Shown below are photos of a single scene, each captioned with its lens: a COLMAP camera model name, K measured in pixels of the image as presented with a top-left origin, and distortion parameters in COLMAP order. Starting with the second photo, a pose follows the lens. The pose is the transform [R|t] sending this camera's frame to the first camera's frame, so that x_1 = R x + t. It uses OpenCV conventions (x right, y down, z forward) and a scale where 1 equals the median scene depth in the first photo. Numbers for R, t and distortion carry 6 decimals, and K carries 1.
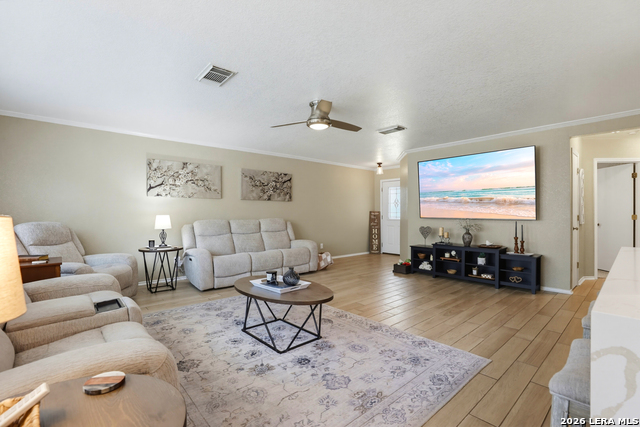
lens RADIAL K [[295.2, 0, 323.8], [0, 295.2, 213.9], [0, 0, 1]] dist [-0.038256, 0.009828]
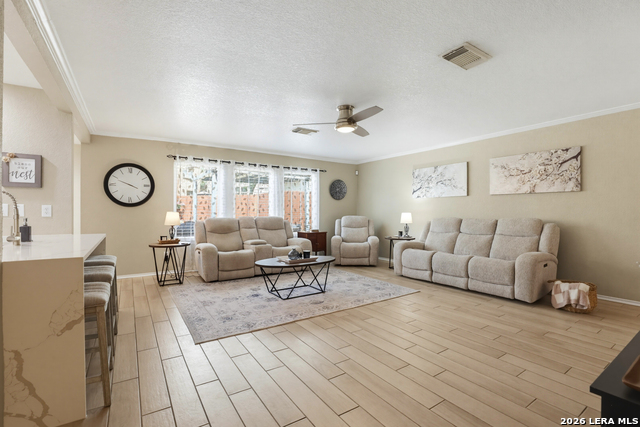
lens RADIAL K [[295.2, 0, 320.3], [0, 295.2, 218.2], [0, 0, 1]] dist [-0.038256, 0.009828]
pose [[-0.152290, 0.020378, -0.988126, 0.714040], [-0.001391, 0.999782, 0.020833, 0.001586], [0.988335, 0.004547, -0.152229, 0.732318]]
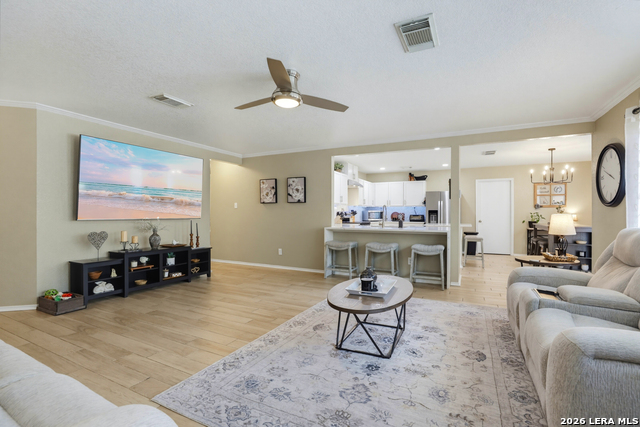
lens RADIAL K [[295.2, 0, 328.3], [0, 295.2, 211.7], [0, 0, 1]] dist [-0.038256, 0.009828]
pose [[-0.382879, 0.006167, 0.923778, -0.538127], [0.000619, 0.999979, -0.006420, 0.000330], [-0.923798, -0.001886, -0.382875, 0.820792]]
